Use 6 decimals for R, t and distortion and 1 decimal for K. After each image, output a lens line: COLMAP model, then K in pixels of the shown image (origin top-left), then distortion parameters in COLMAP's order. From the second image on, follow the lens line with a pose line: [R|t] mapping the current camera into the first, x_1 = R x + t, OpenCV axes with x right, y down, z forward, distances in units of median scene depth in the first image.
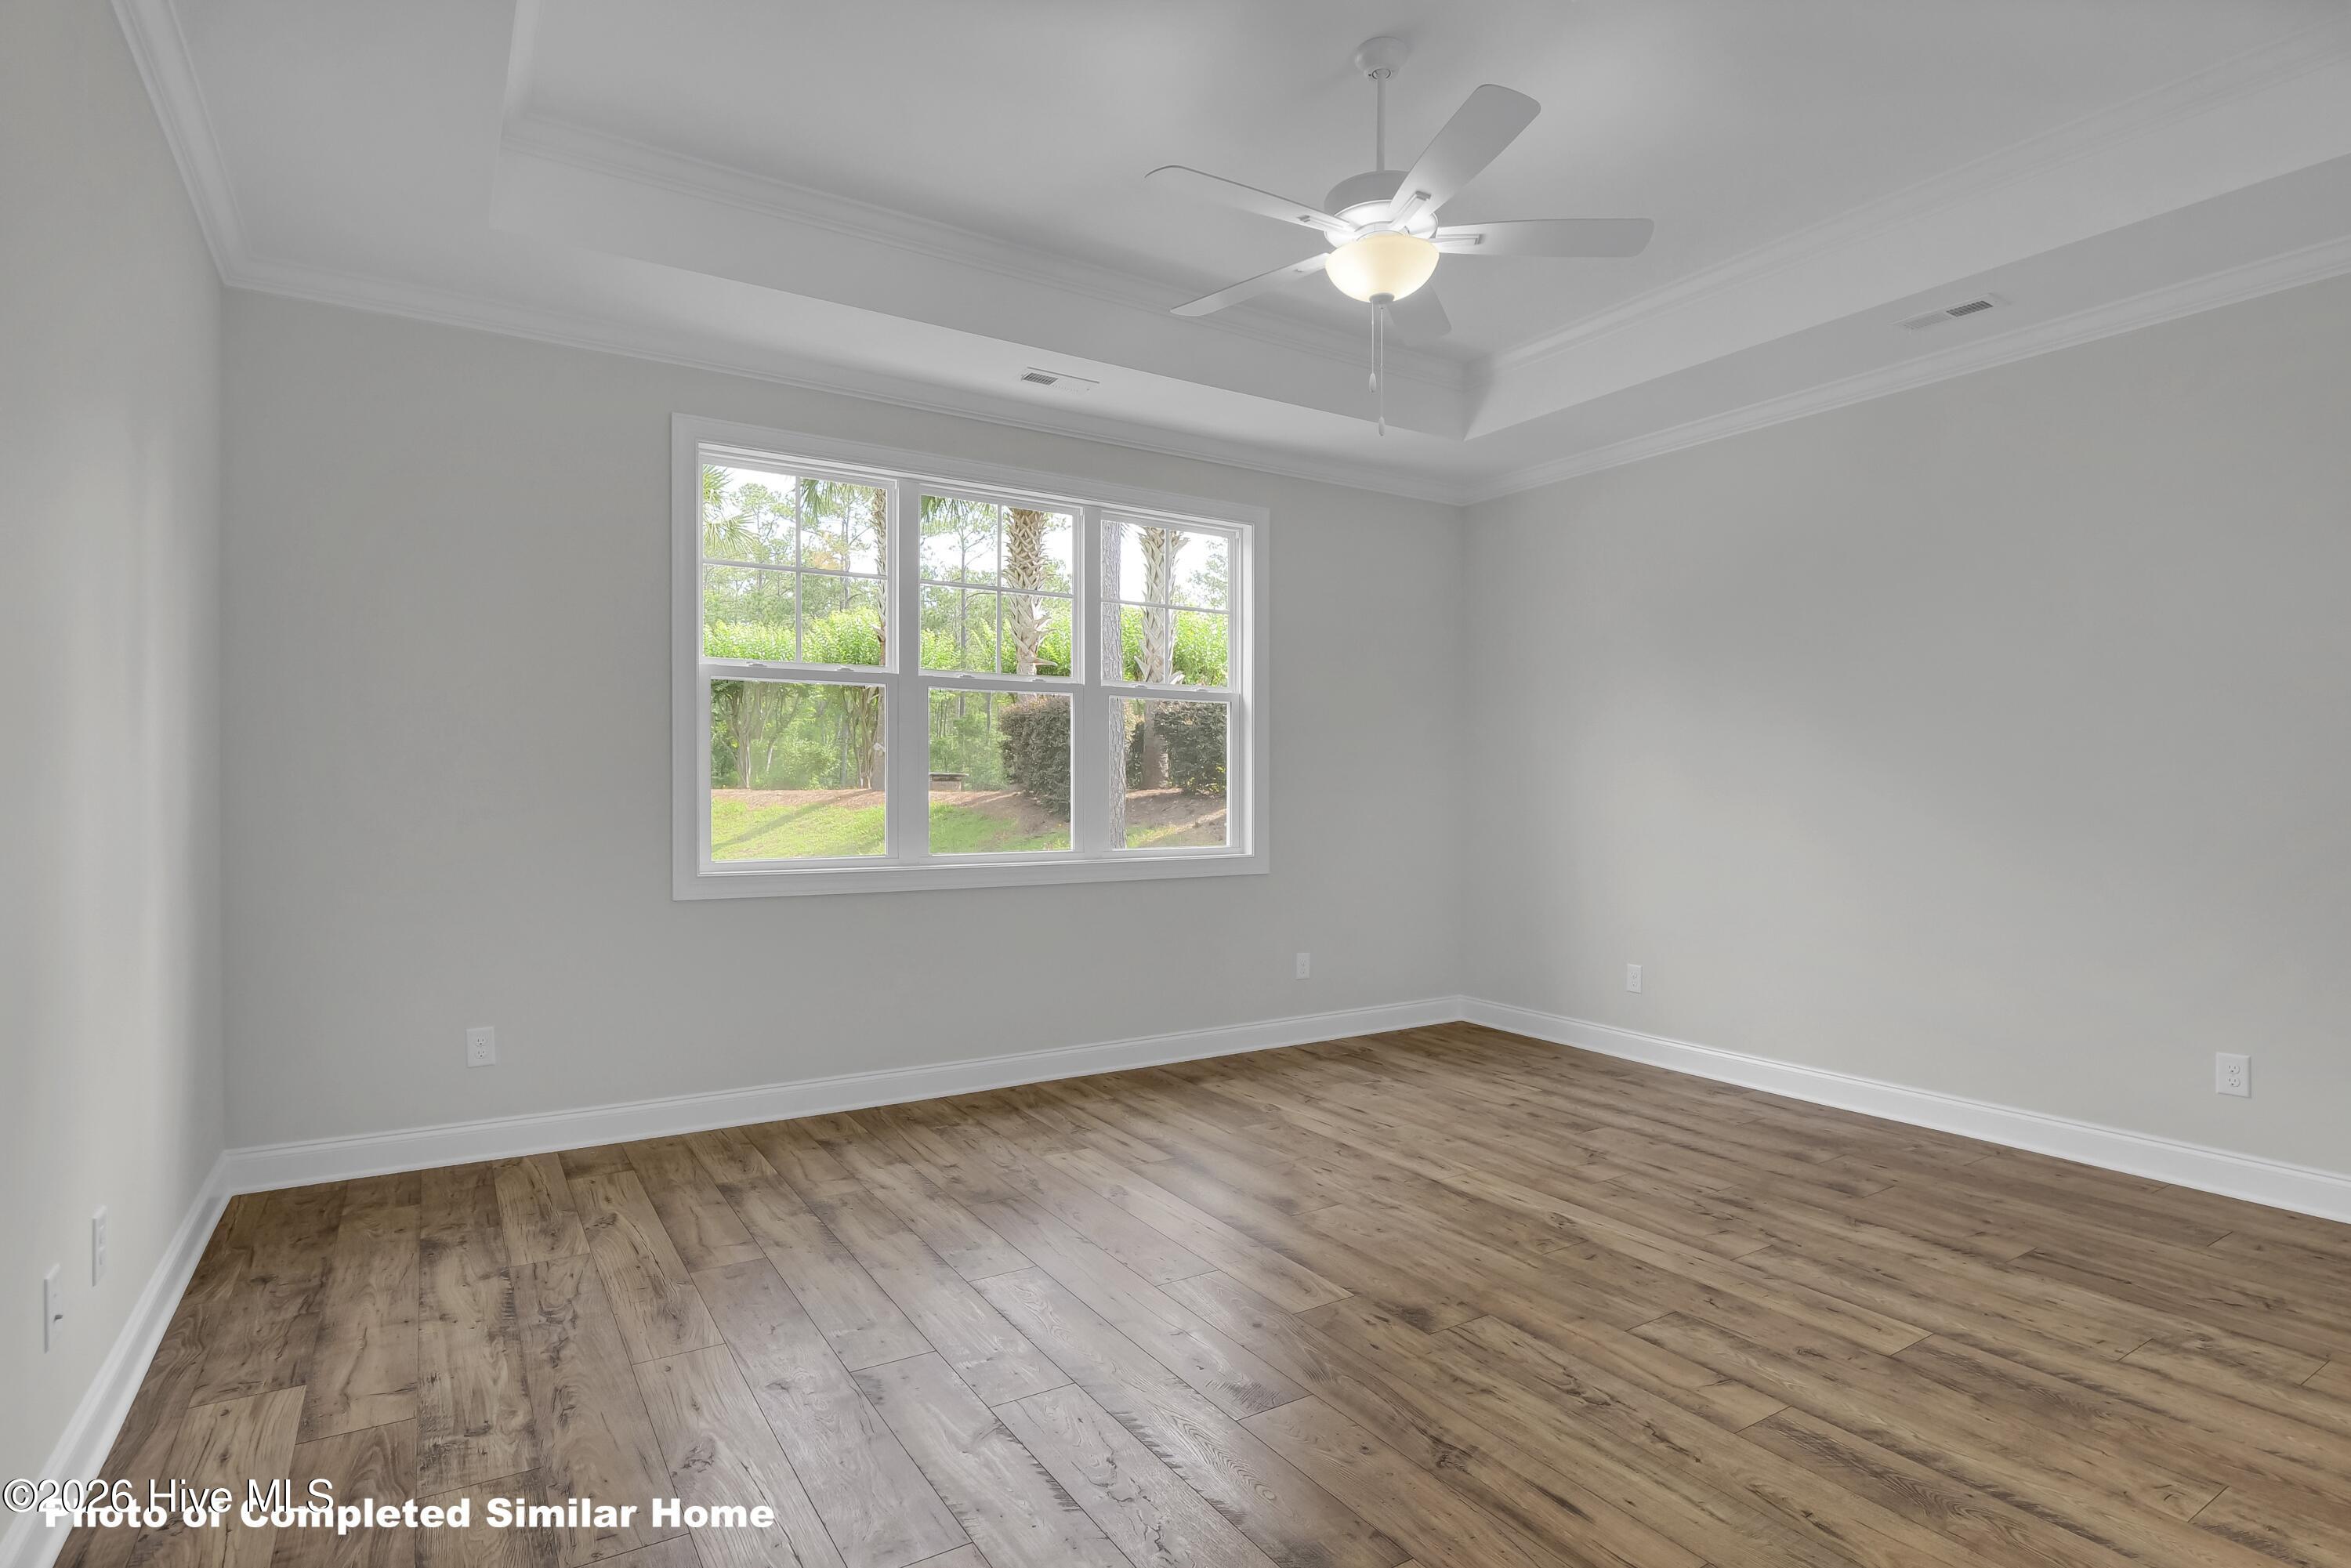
lens RADIAL K [[1164.3, 0, 1197.5], [0, 1164.3, 774.1], [0, 0, 1]] dist [-0.009552, -0.001250]
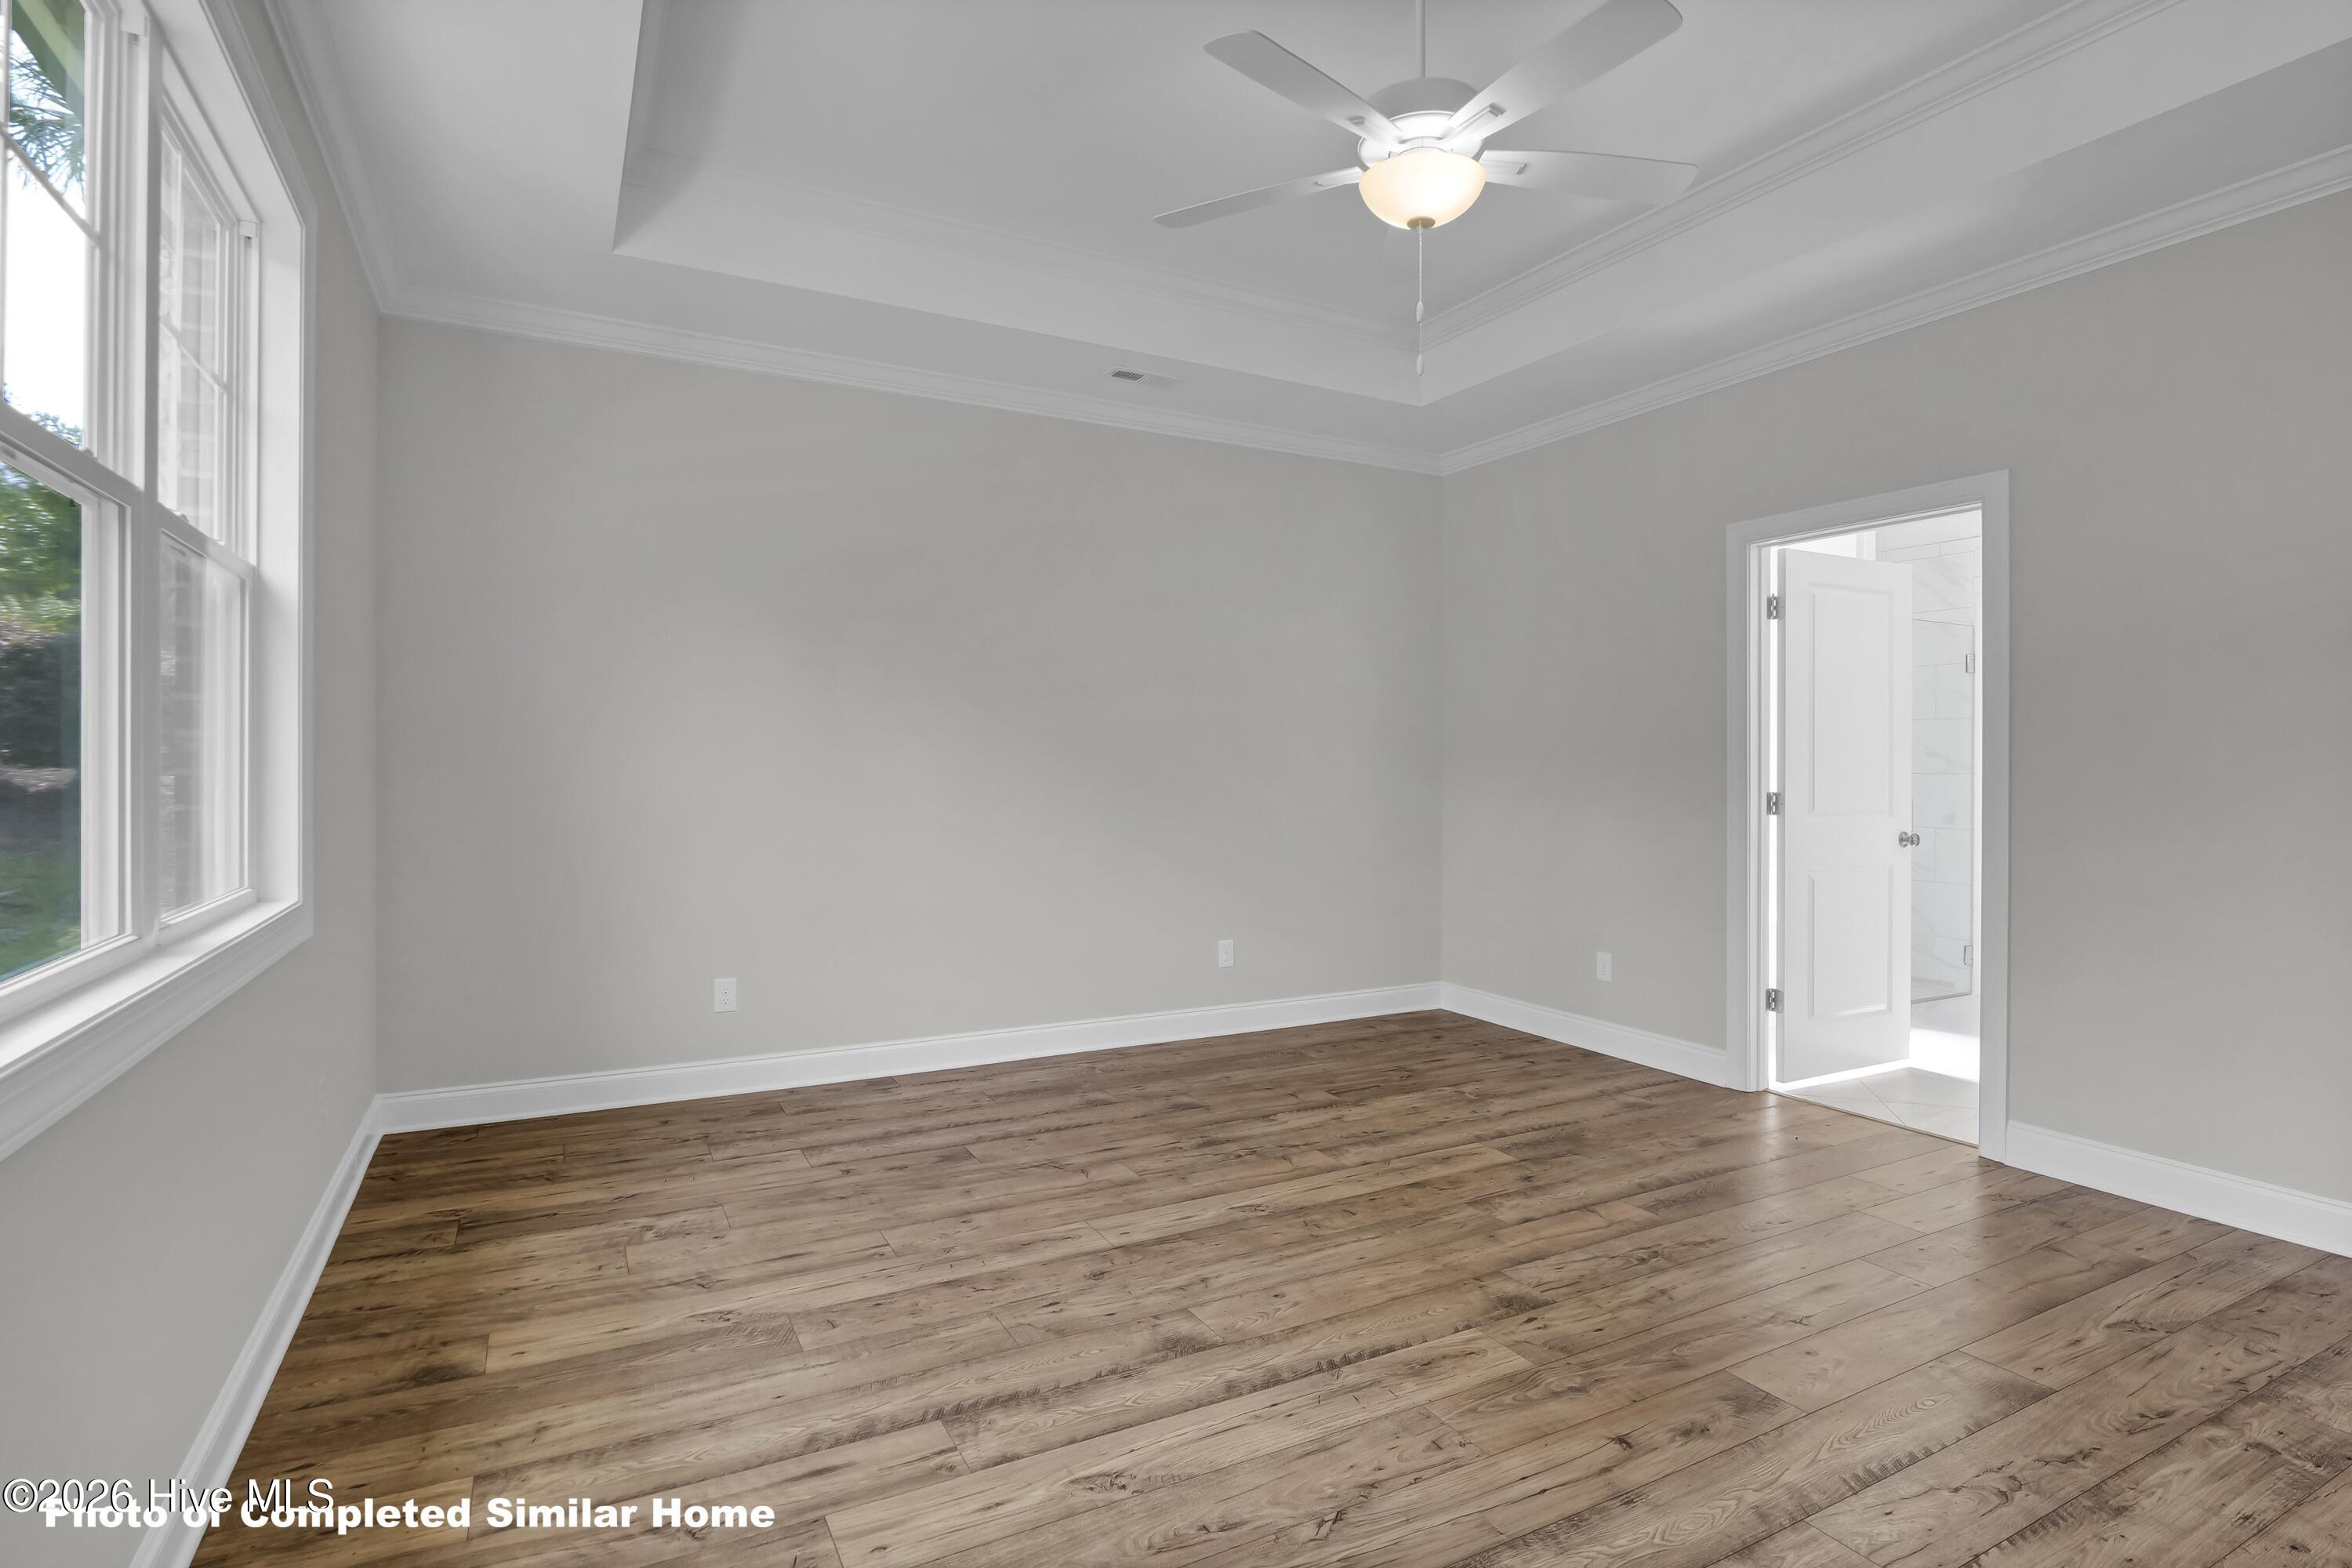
lens RADIAL K [[1164.8, 0, 1179.3], [0, 1164.8, 778.8], [0, 0, 1]] dist [-0.009552, -0.001250]
pose [[0.091101, -0.015048, 0.995728, -0.632348], [-0.016247, 0.999730, 0.016595, 0.004617], [-0.995709, -0.017690, 0.090832, 0.927716]]
